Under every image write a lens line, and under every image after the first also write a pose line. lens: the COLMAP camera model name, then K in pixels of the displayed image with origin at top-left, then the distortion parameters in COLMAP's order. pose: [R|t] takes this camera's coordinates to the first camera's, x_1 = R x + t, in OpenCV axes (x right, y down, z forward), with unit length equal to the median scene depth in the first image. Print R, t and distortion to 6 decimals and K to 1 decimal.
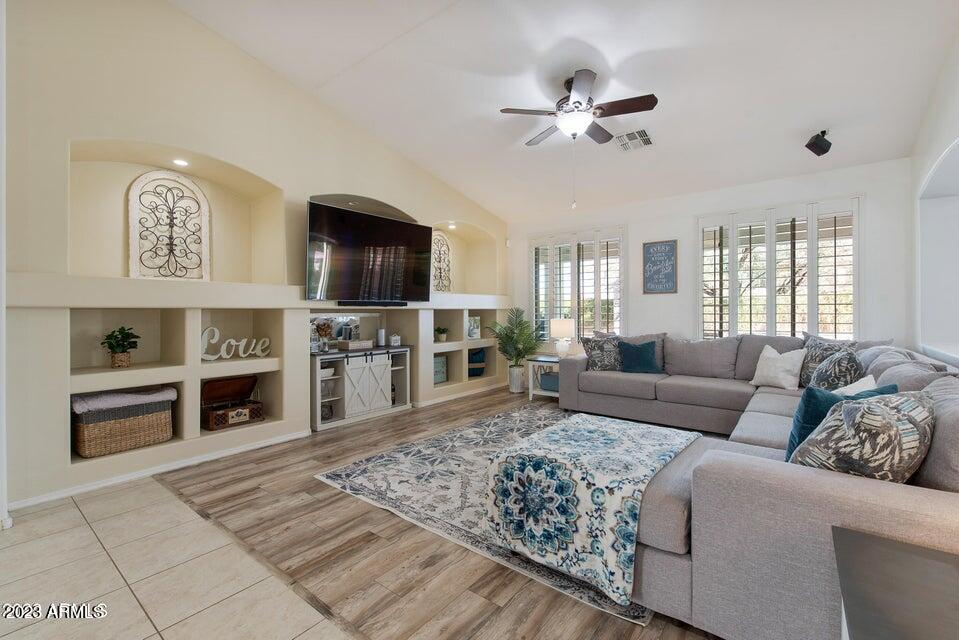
lens RADIAL K [[417.7, 0, 474.9], [0, 417.7, 310.0], [0, 0, 1]] dist [0.004116, -0.000520]
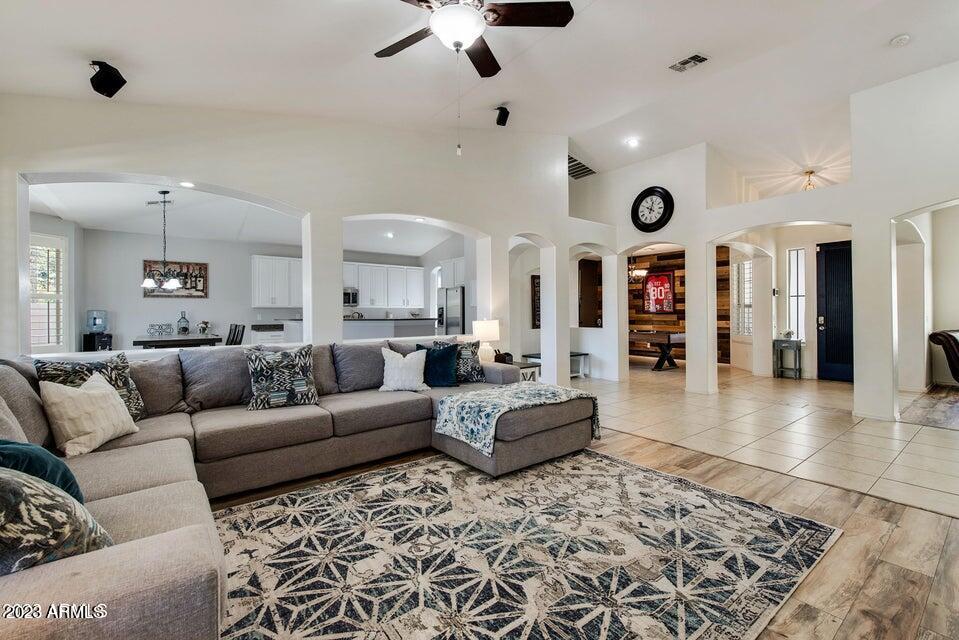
lens RADIAL K [[417.7, 0, 477.9], [0, 417.7, 313.1], [0, 0, 1]] dist [0.004116, -0.000520]
pose [[-0.970637, 0.006071, 0.240473, 0.055663], [0.005838, 0.999982, -0.001679, 0.008170], [-0.240479, -0.000226, -0.970654, 1.676659]]
